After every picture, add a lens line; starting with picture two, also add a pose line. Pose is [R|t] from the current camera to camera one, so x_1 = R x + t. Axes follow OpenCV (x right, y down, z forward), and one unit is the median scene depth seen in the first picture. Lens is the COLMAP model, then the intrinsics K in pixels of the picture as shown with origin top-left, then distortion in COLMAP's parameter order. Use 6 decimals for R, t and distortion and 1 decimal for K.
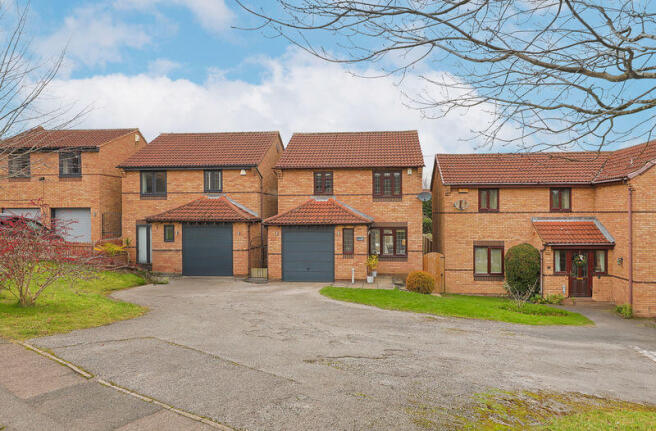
lens RADIAL K [[388.9, 0, 326.5], [0, 388.9, 220.3], [0, 0, 1]] dist [-0.000888, -0.000111]
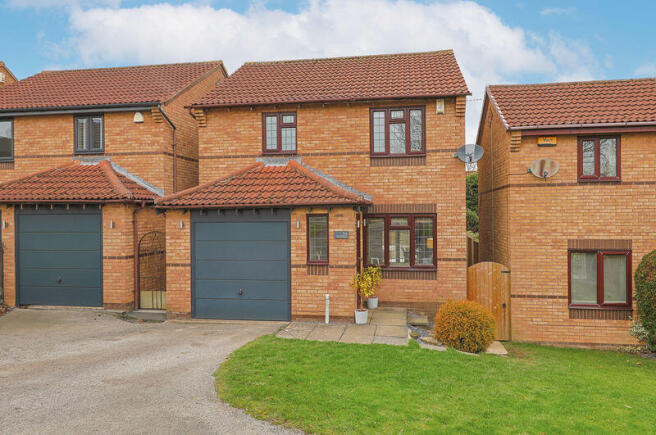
lens RADIAL K [[416.9, 0, 329.5], [0, 416.9, 215.6], [0, 0, 1]] dist [0.000836, 0.000418]
pose [[0.999039, -0.002497, -0.043756, 0.090235], [0.001813, 0.999876, -0.015662, 0.029542], [0.043790, 0.015567, 0.998919, 0.441174]]
